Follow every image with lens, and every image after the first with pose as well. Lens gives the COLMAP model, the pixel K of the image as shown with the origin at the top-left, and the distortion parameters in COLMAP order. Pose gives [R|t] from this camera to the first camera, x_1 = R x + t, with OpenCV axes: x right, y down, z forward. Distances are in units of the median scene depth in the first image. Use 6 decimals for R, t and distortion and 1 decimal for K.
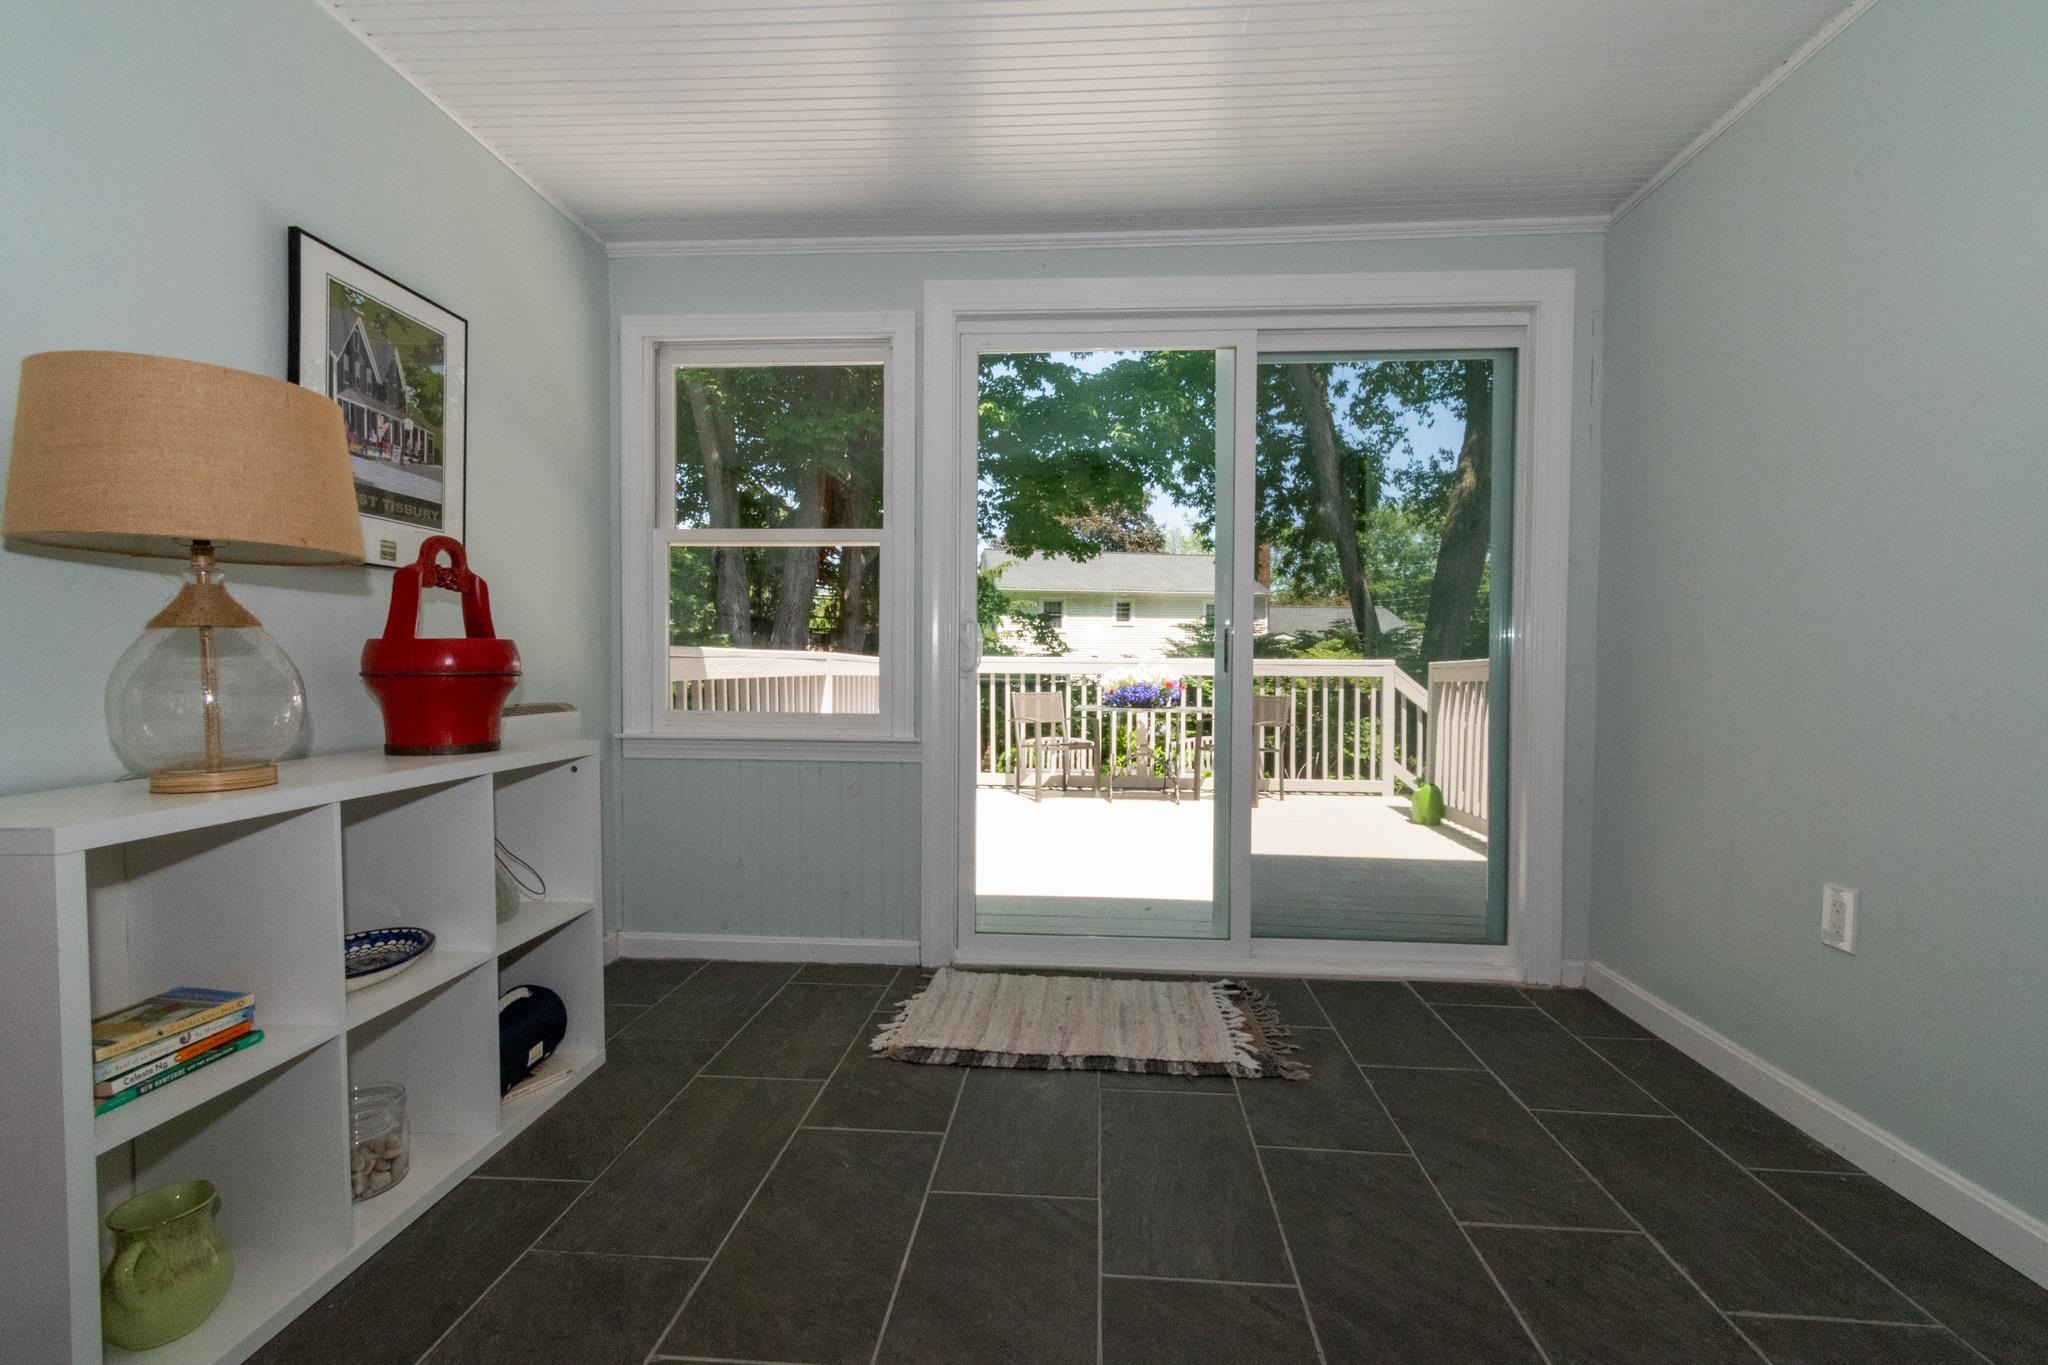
lens RADIAL K [[913.1, 0, 1031.6], [0, 913.1, 687.2], [0, 0, 1]] dist [0.003074, 0.000393]
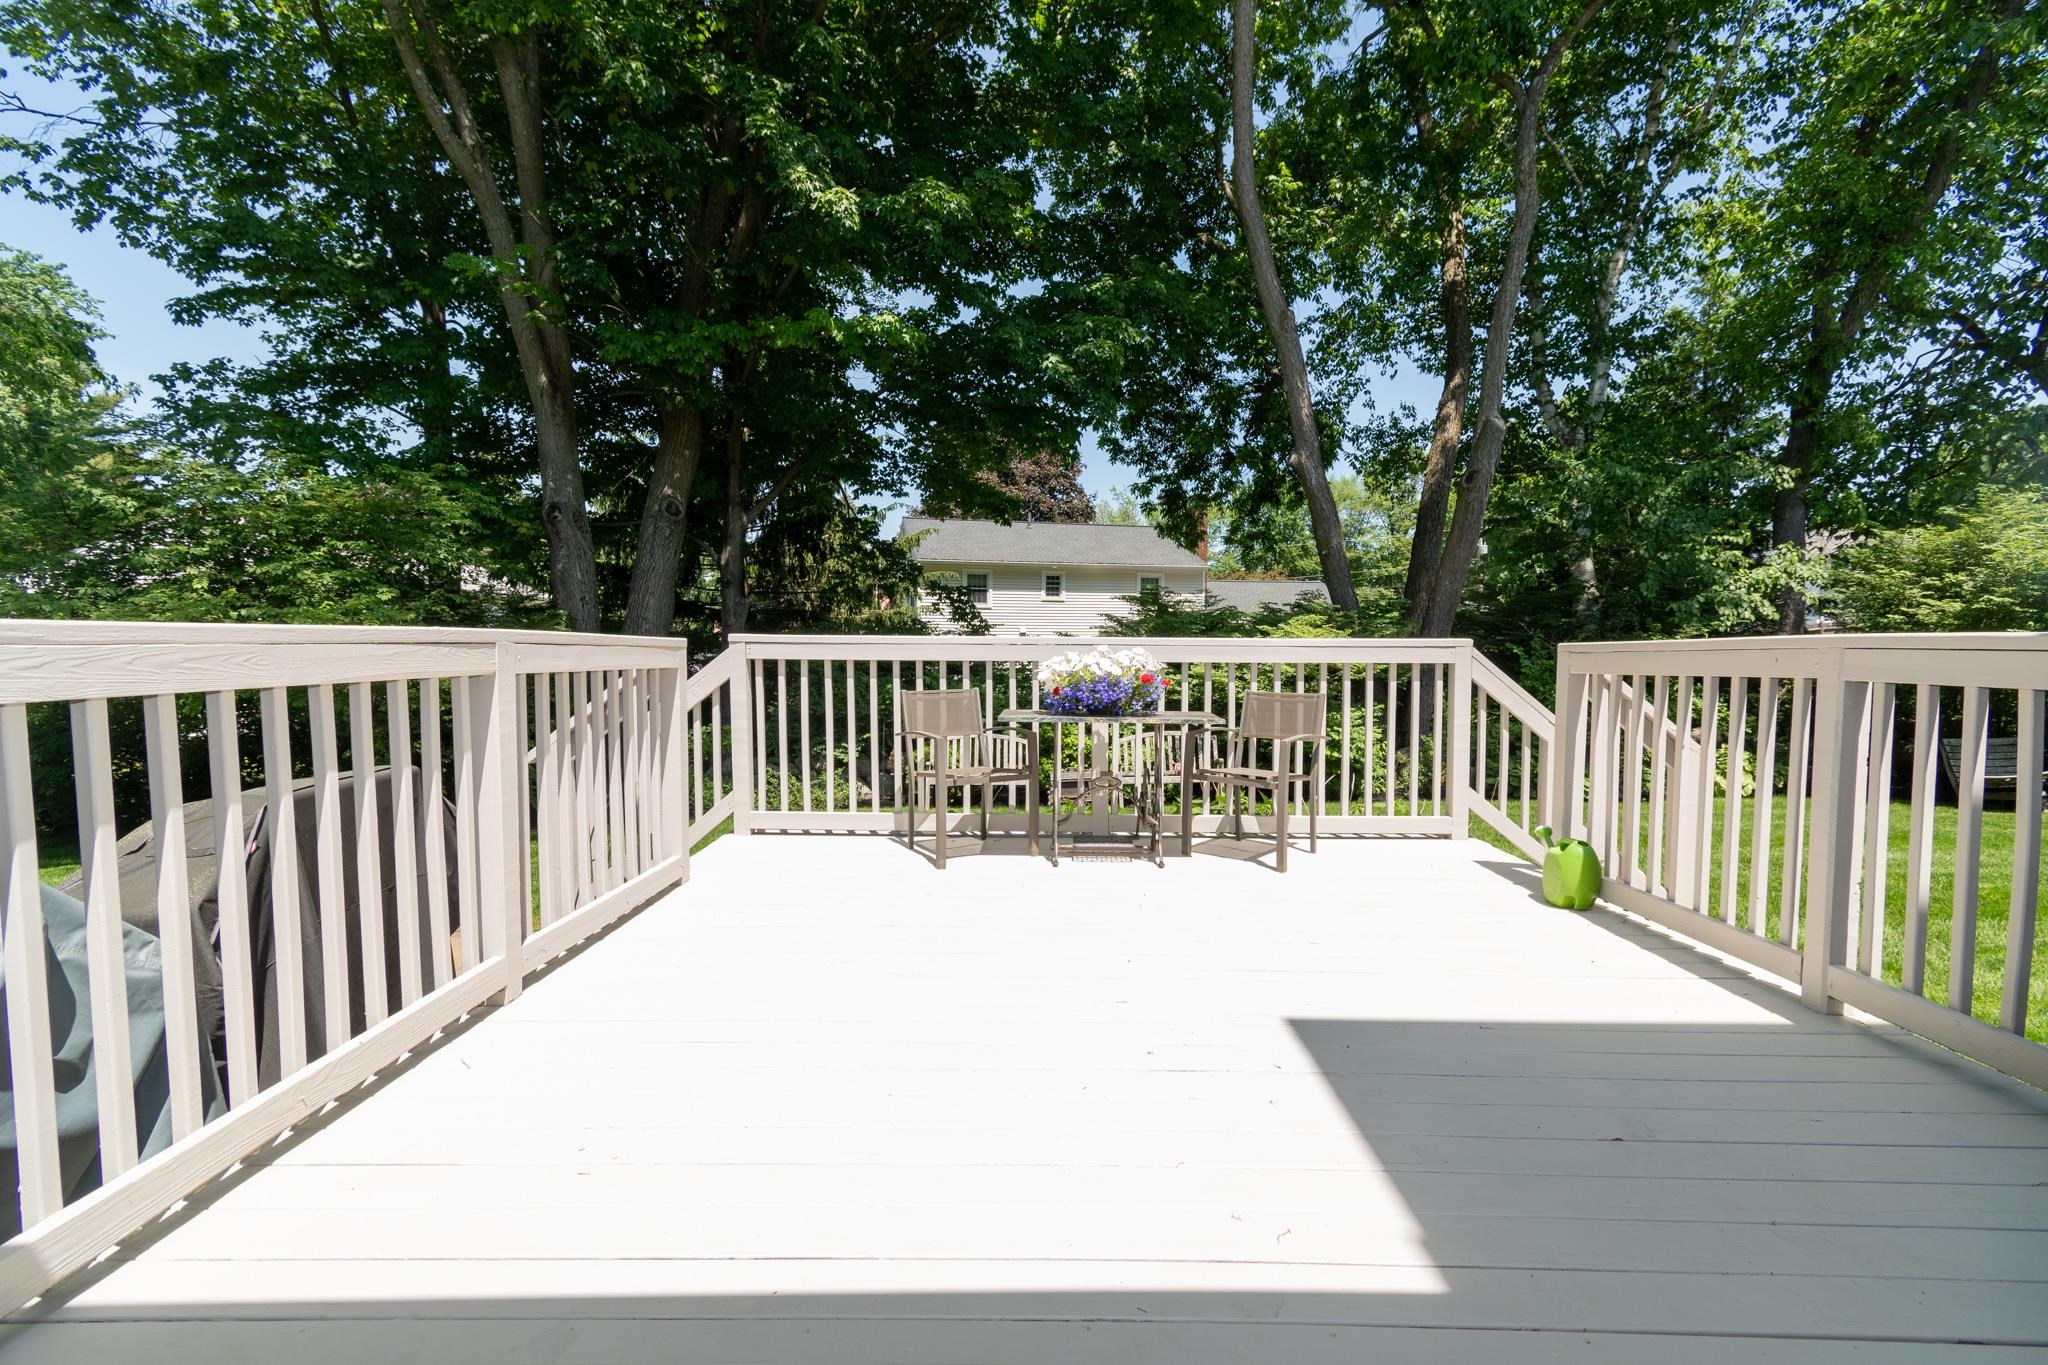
lens RADIAL K [[913.1, 0, 1031.6], [0, 913.1, 687.2], [0, 0, 1]] dist [0.003074, 0.000393]
pose [[0.996744, -0.006898, 0.080334, 0.006628], [0.004901, 0.999675, 0.025020, -0.004474], [-0.080481, -0.024545, 0.996454, 0.124429]]
